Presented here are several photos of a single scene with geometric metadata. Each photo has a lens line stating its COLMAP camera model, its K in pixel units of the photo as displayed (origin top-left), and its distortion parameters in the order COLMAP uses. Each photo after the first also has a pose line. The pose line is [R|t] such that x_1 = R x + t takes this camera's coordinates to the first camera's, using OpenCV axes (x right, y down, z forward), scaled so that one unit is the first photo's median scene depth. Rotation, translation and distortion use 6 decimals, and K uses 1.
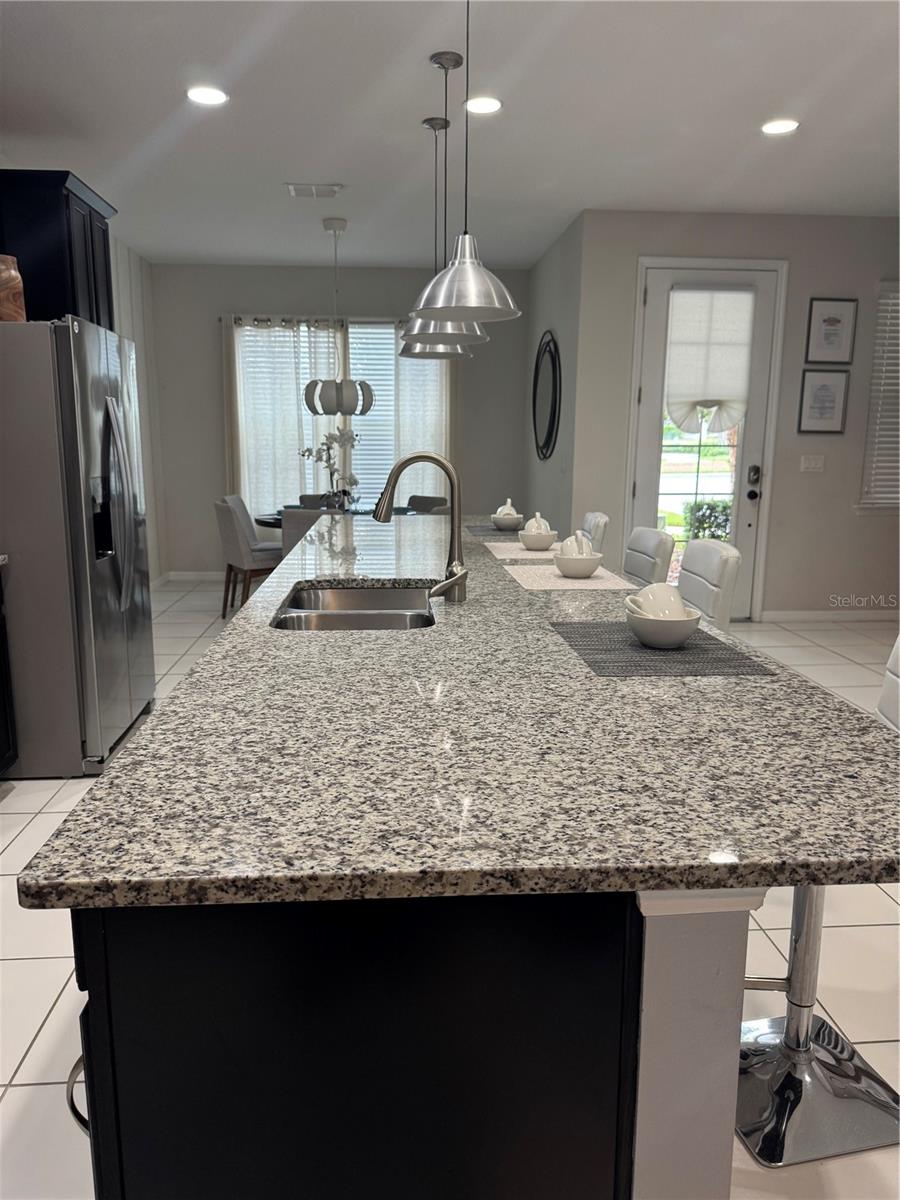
lens RADIAL K [[843.9, 0, 450.0], [0, 843.9, 600.0], [0, 0, 1]] dist [0.172939, -0.335075]
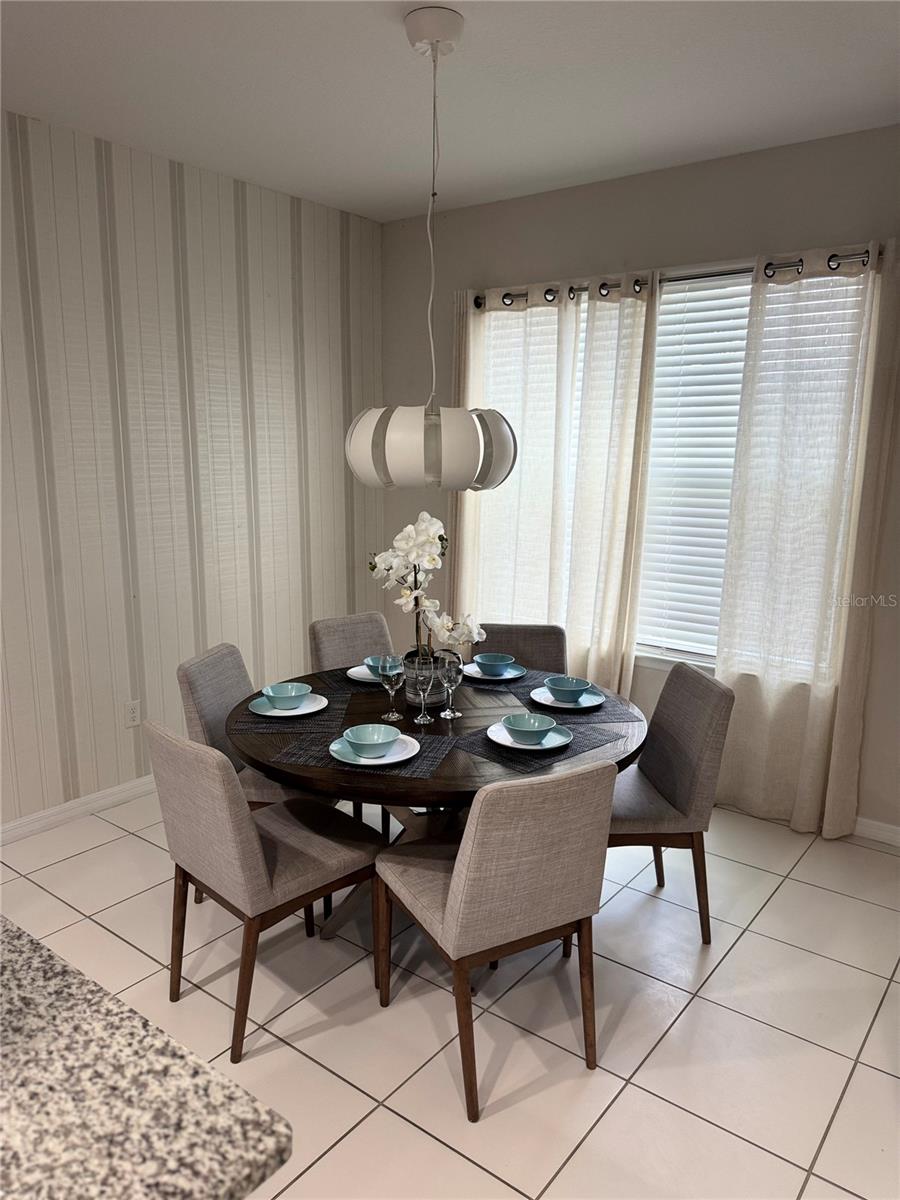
lens RADIAL K [[865.2, 0, 450.0], [0, 865.2, 600.0], [0, 0, 1]] dist [0.007790, -0.021651]
pose [[0.744406, 0.123296, -0.656246, 0.176174], [-0.130736, 0.990695, 0.037833, -0.181464], [0.654804, 0.057632, 0.753598, 0.696937]]
